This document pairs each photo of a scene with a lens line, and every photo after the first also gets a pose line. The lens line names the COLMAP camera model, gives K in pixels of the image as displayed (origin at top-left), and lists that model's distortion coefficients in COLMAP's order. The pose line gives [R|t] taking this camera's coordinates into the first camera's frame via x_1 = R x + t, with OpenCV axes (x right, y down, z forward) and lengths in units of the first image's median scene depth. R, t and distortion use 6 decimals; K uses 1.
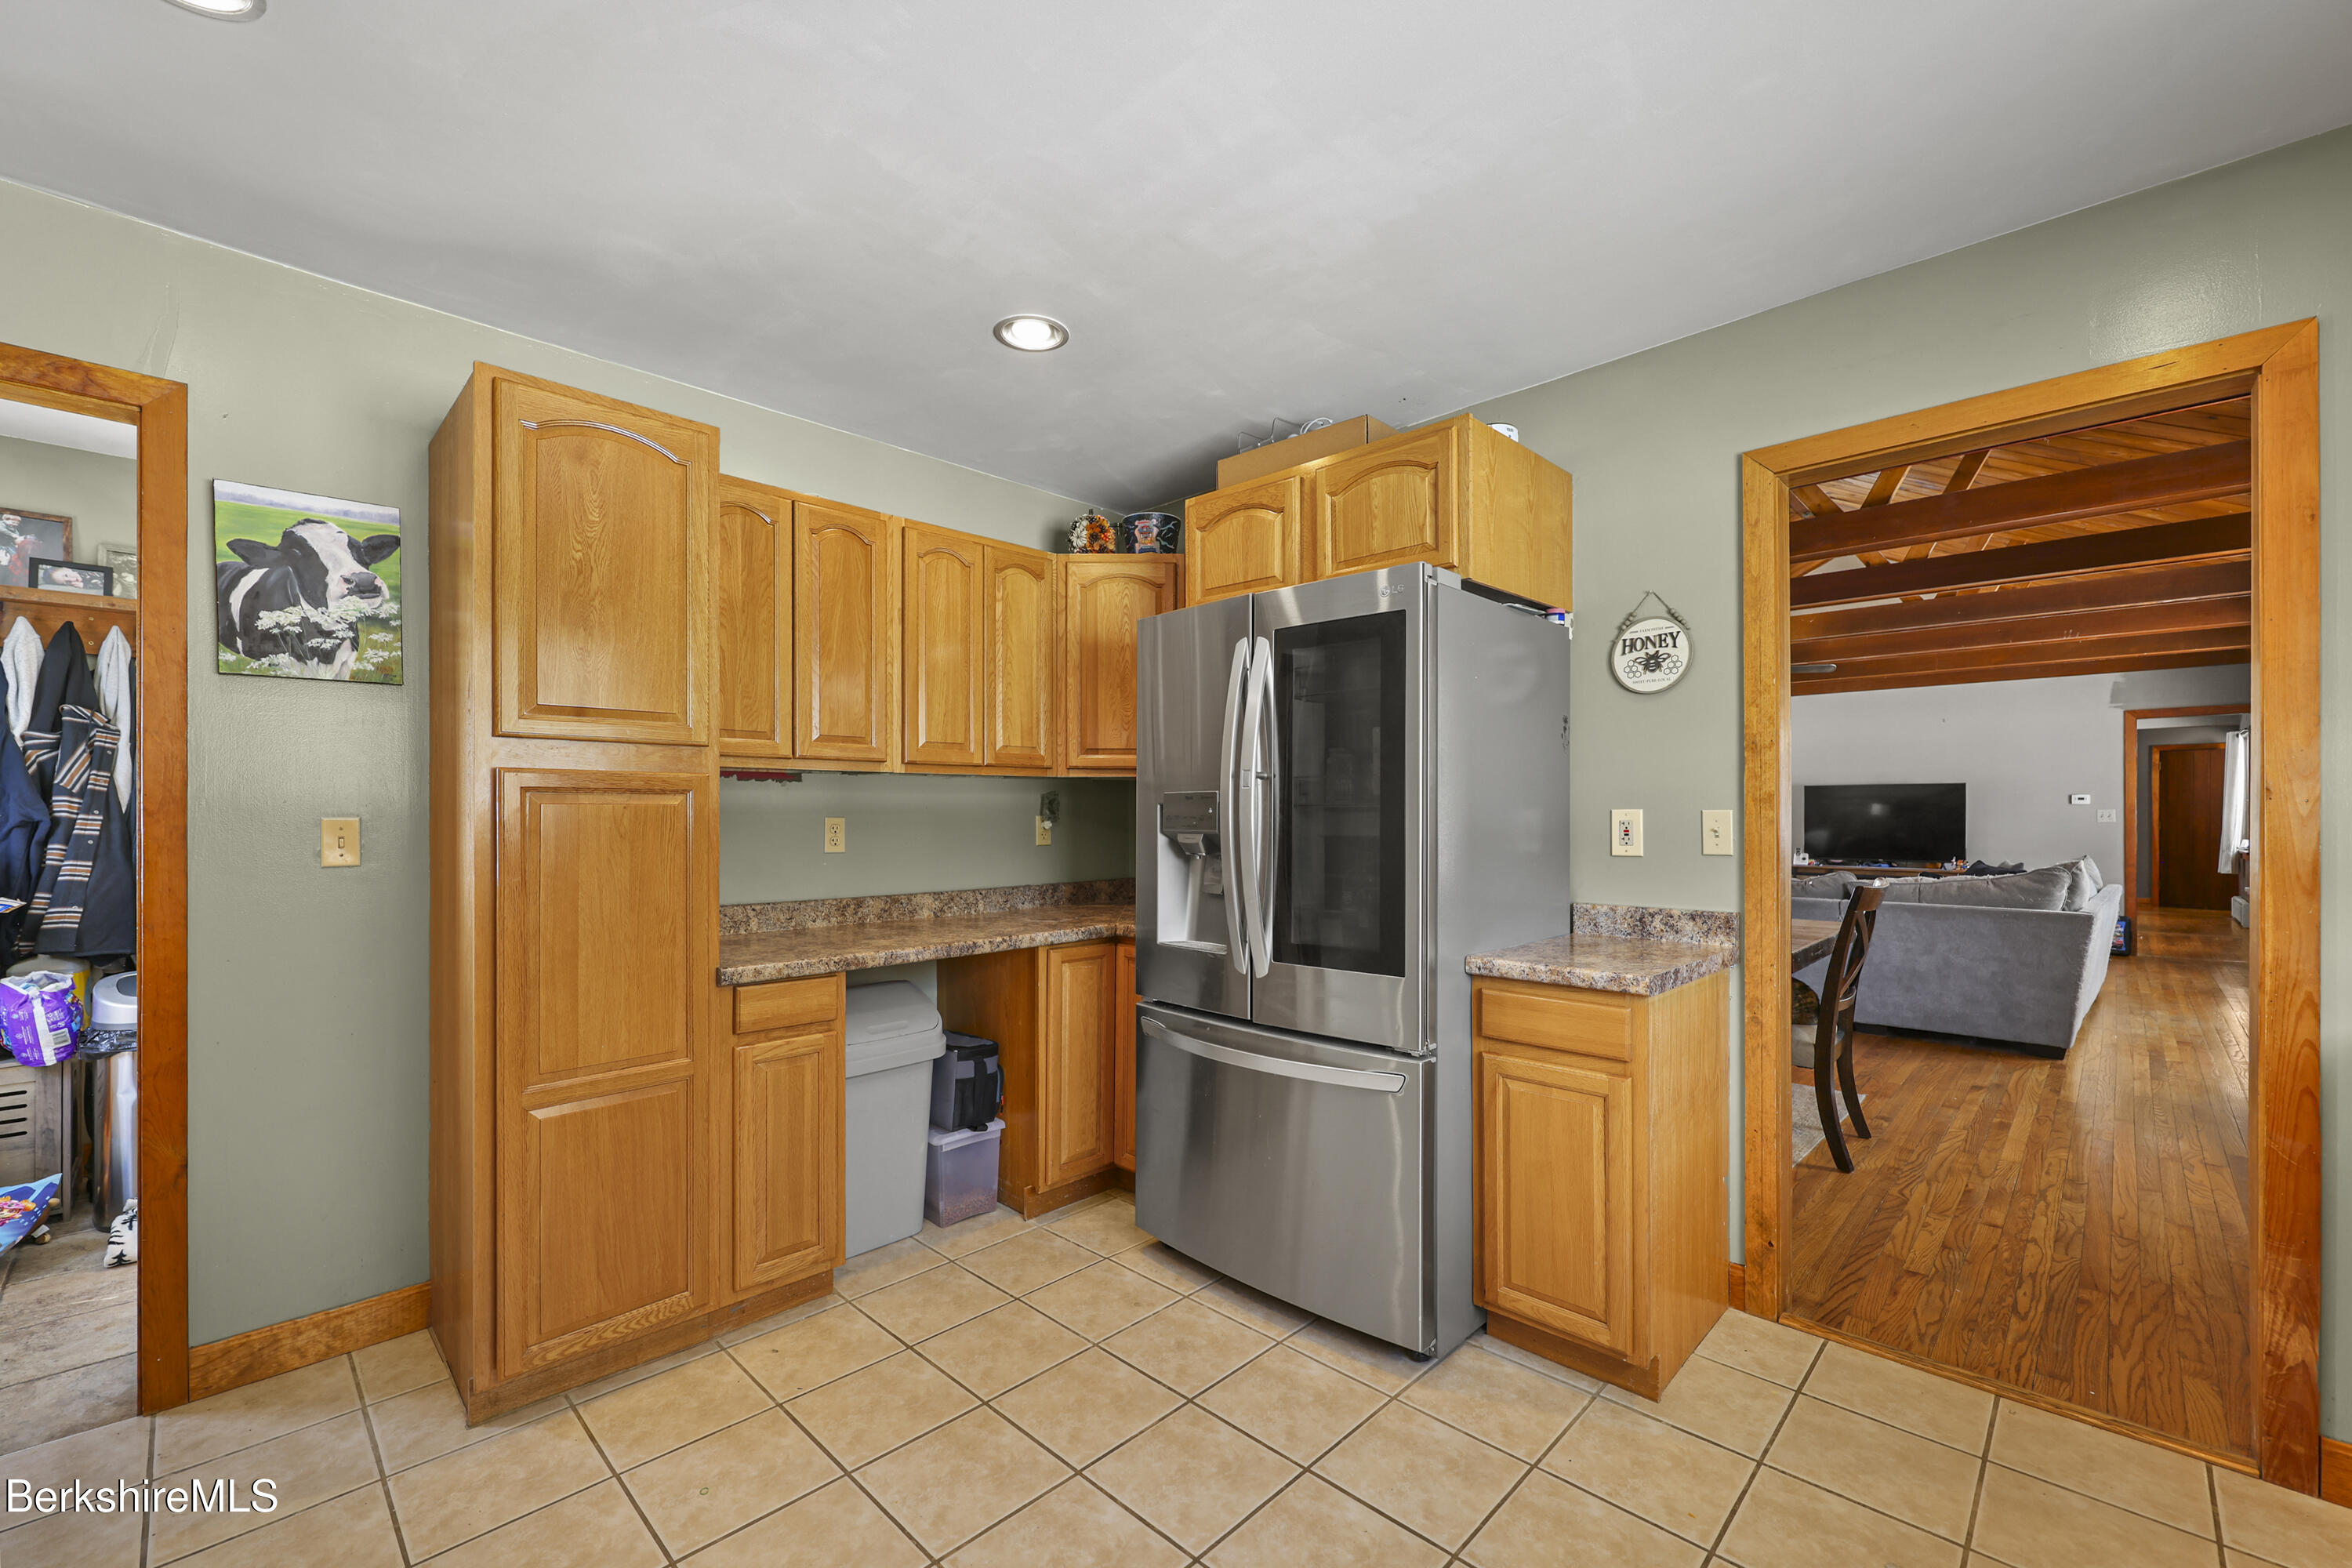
lens RADIAL K [[956.6, 0, 1176.9], [0, 956.6, 814.2], [0, 0, 1]] dist [0.000839, 0.000098]
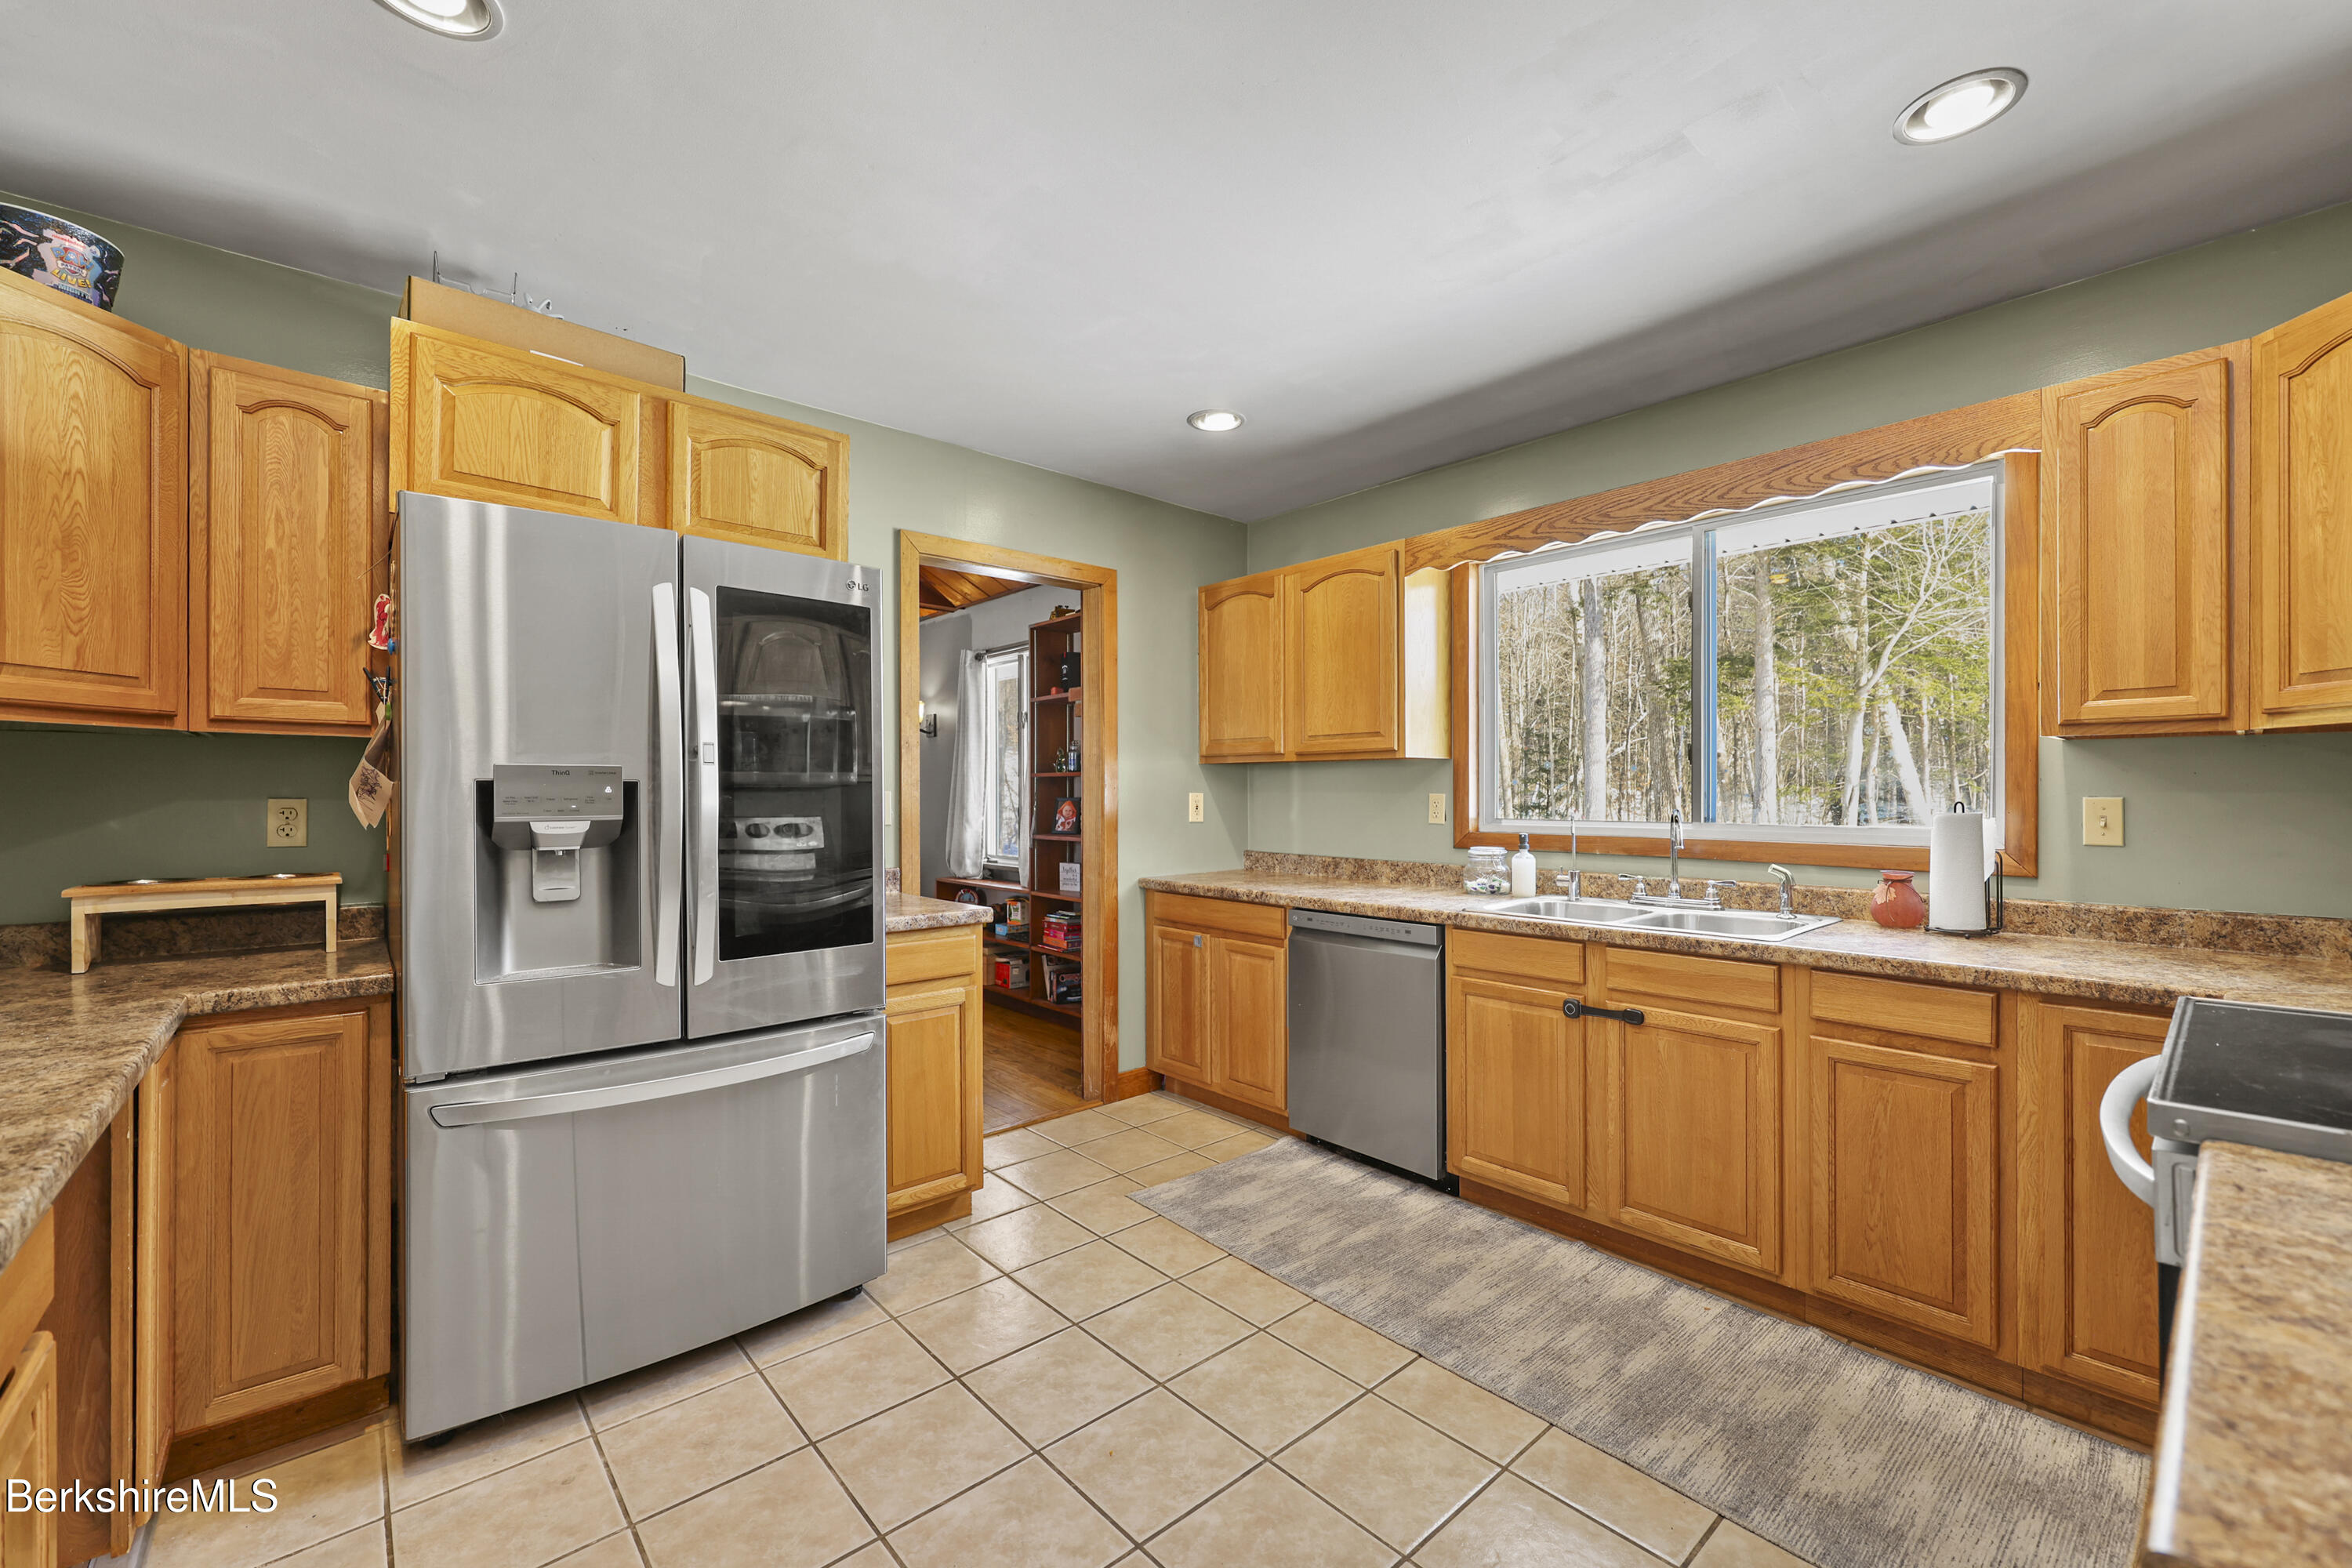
lens RADIAL K [[947.2, 0, 1183.3], [0, 947.2, 798.1], [0, 0, 1]] dist [-0.000853, -0.000081]
pose [[0.068409, -0.004147, 0.997649, -0.771450], [0.001958, 0.999990, 0.004022, 0.000197], [-0.997655, 0.001679, 0.068417, 0.533308]]
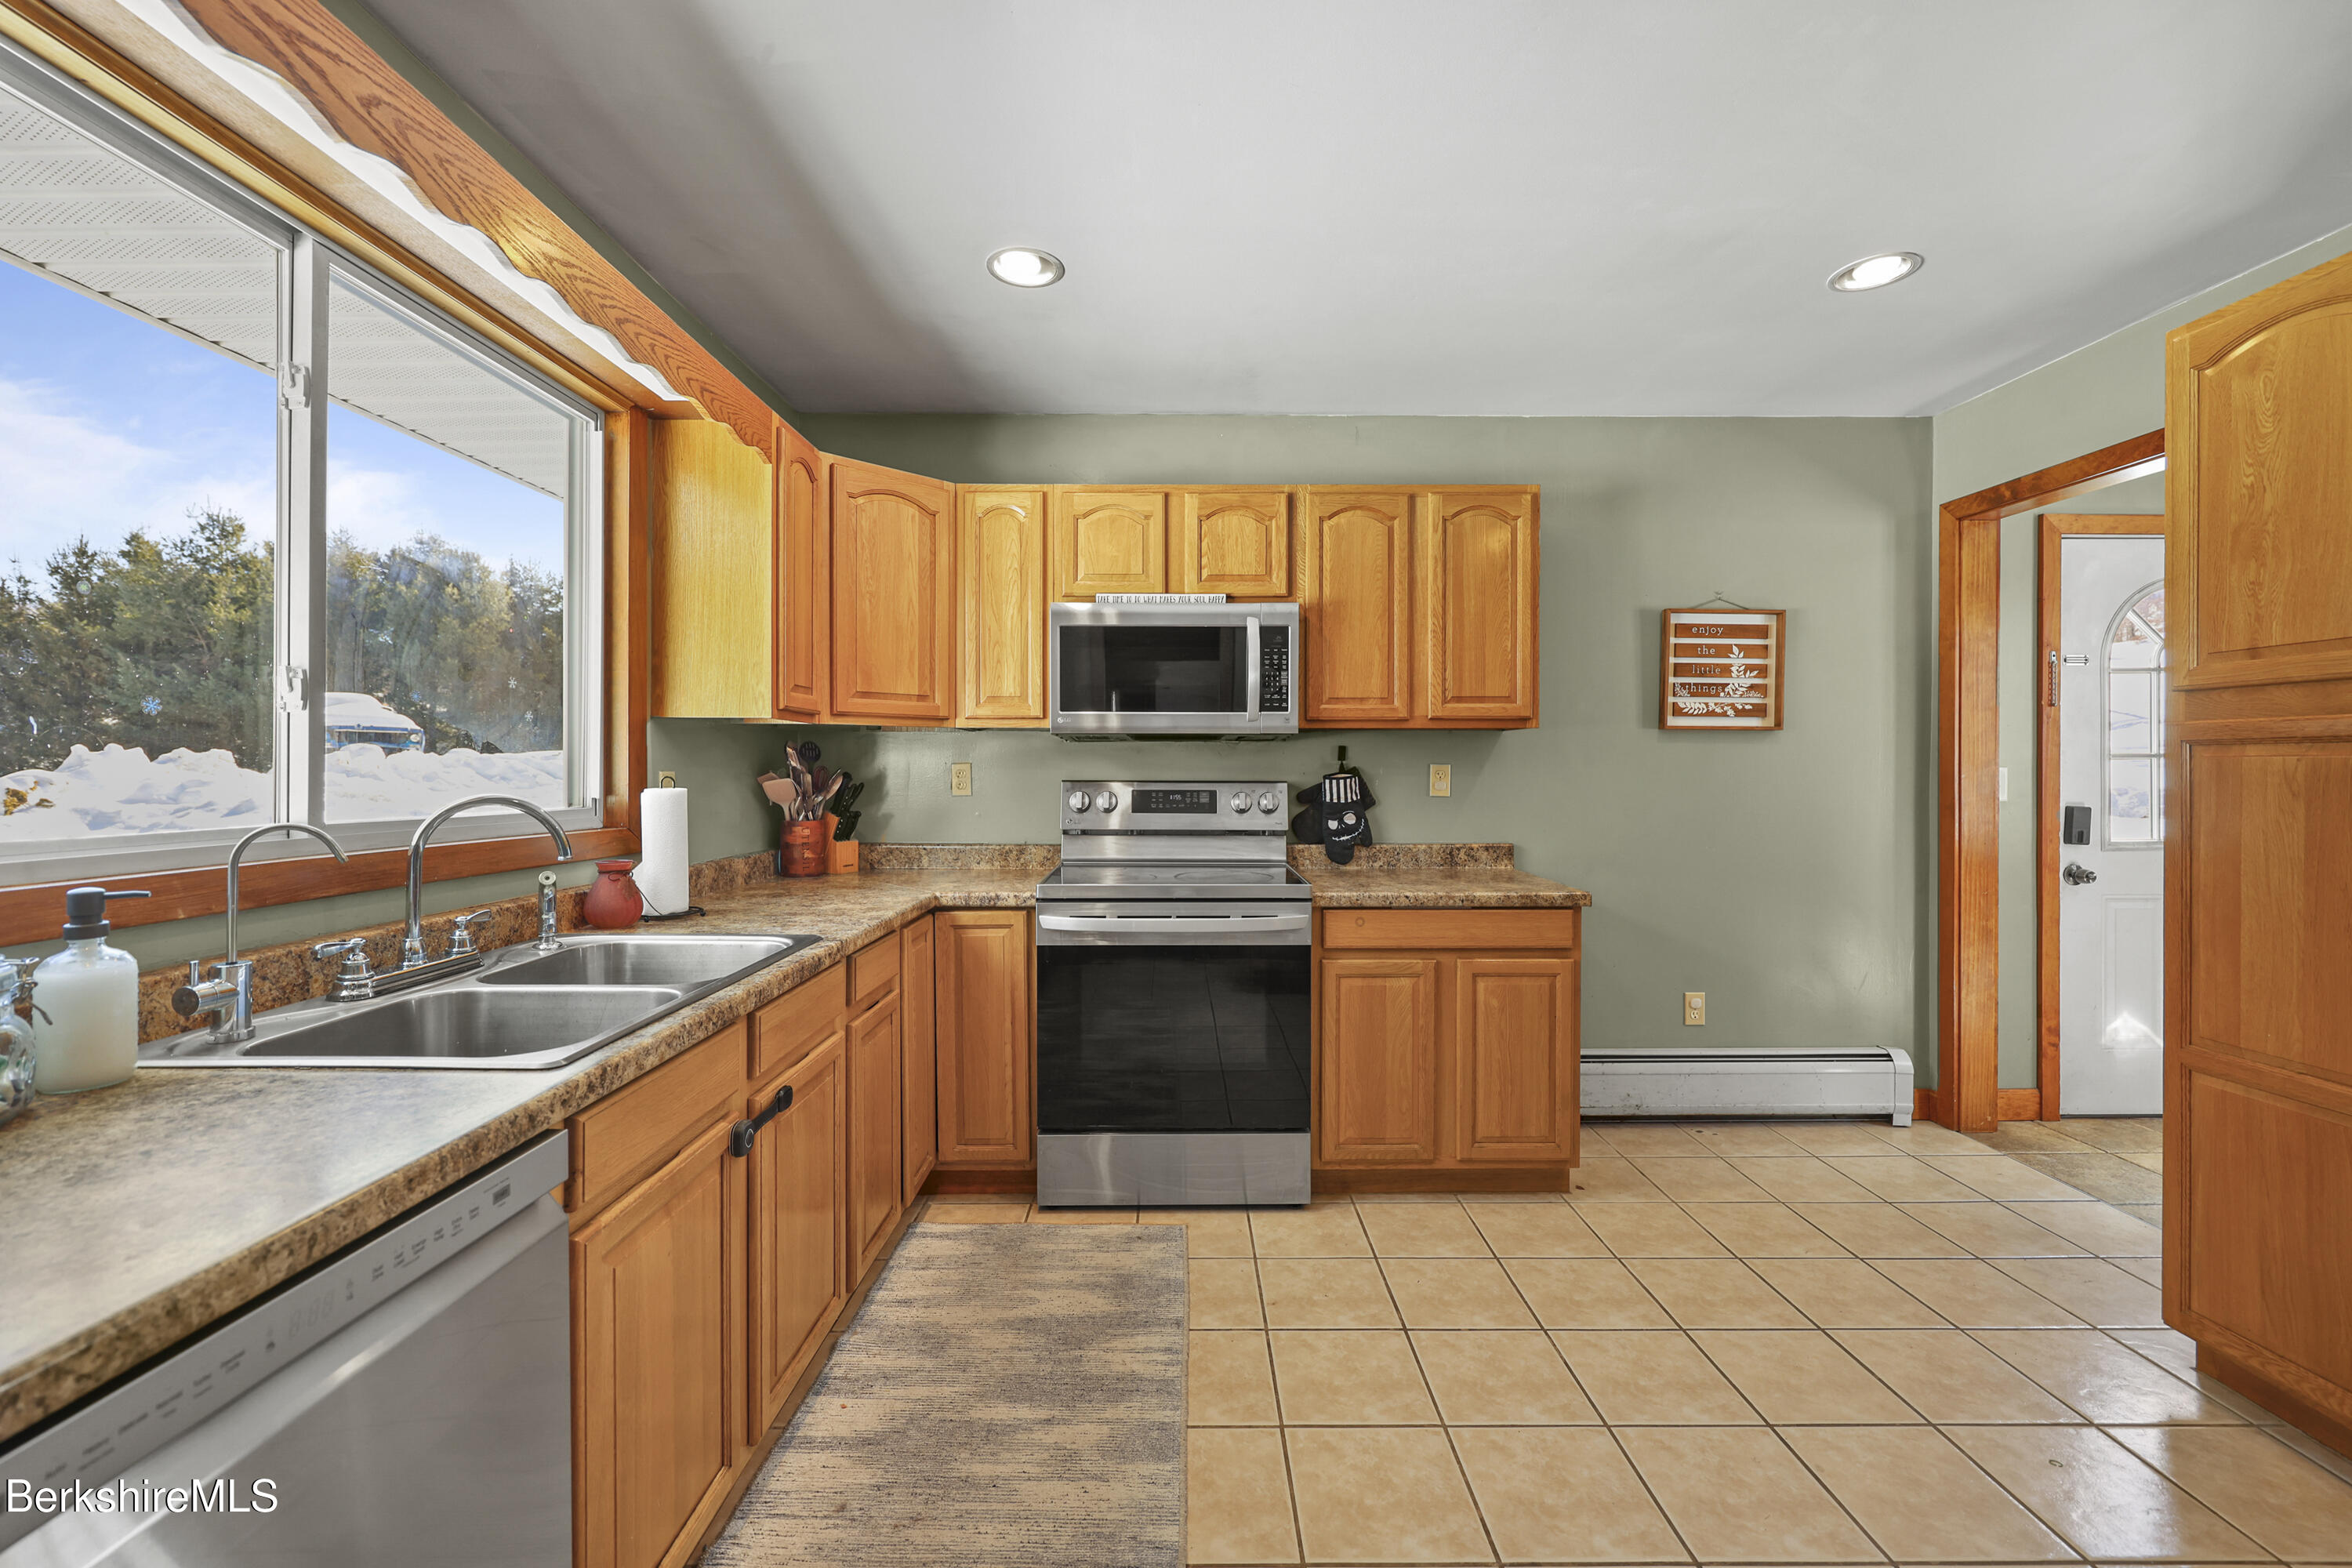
lens RADIAL K [[947.7, 0, 1181.2], [0, 947.7, 776.1], [0, 0, 1]] dist [0.000647, 0.000165]
pose [[-0.710142, 0.005495, -0.704037, 0.638512], [-0.000718, 0.999963, 0.008528, 0.000721], [0.704058, 0.006561, -0.710112, 0.826856]]
